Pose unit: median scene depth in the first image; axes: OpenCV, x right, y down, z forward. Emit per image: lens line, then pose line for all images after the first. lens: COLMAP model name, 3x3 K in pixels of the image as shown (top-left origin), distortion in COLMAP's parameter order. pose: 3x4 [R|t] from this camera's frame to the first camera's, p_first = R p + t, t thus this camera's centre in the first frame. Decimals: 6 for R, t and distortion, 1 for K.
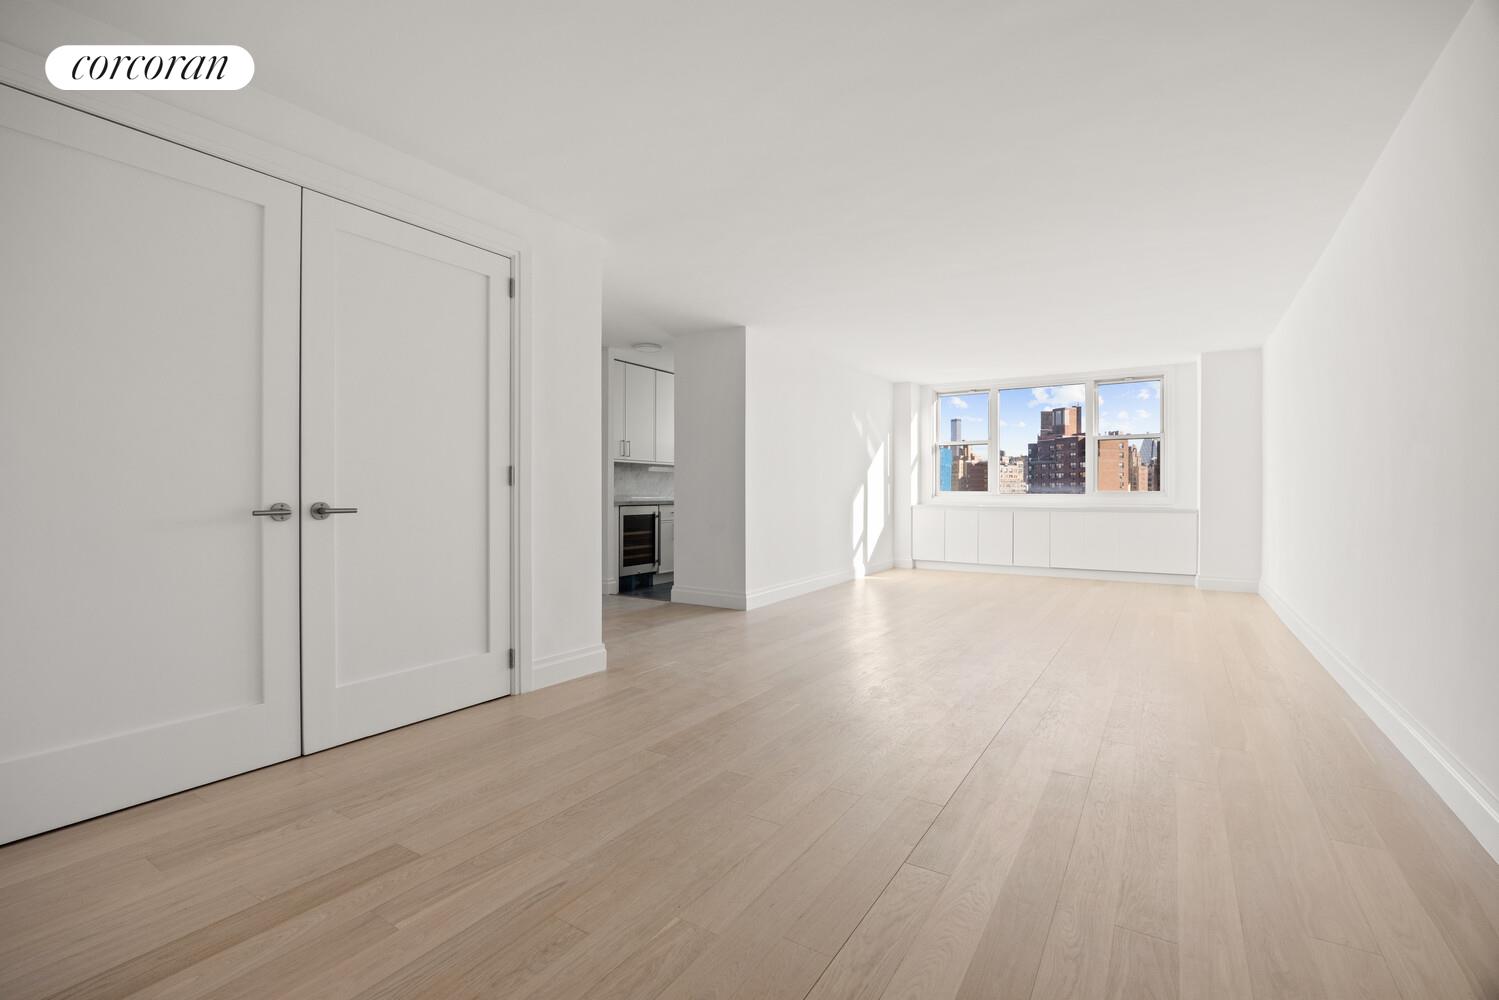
lens RADIAL K [[705.2, 0, 752.6], [0, 705.2, 494.9], [0, 0, 1]] dist [0.002442, 0.000124]
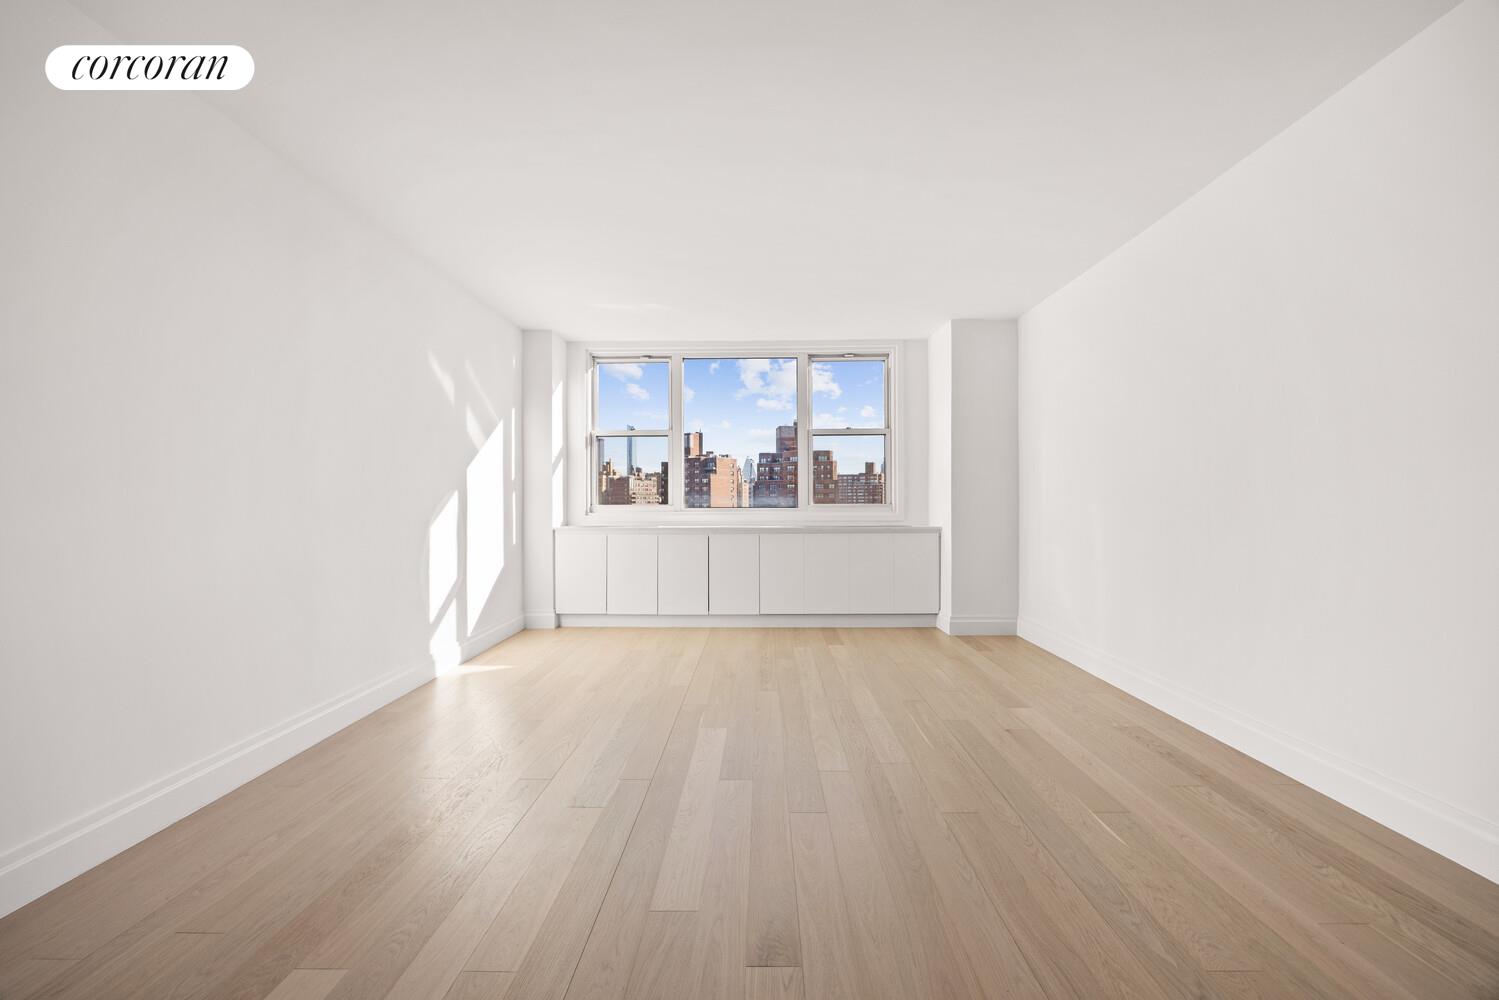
lens RADIAL K [[621.1, 0, 781.1], [0, 621.1, 501.9], [0, 0, 1]] dist [0.021831, 0.000084]
pose [[0.845176, -0.002448, 0.534483, 0.104451], [0.005794, 0.999973, -0.004582, -0.004338], [-0.534457, 0.006970, 0.845167, 0.439611]]
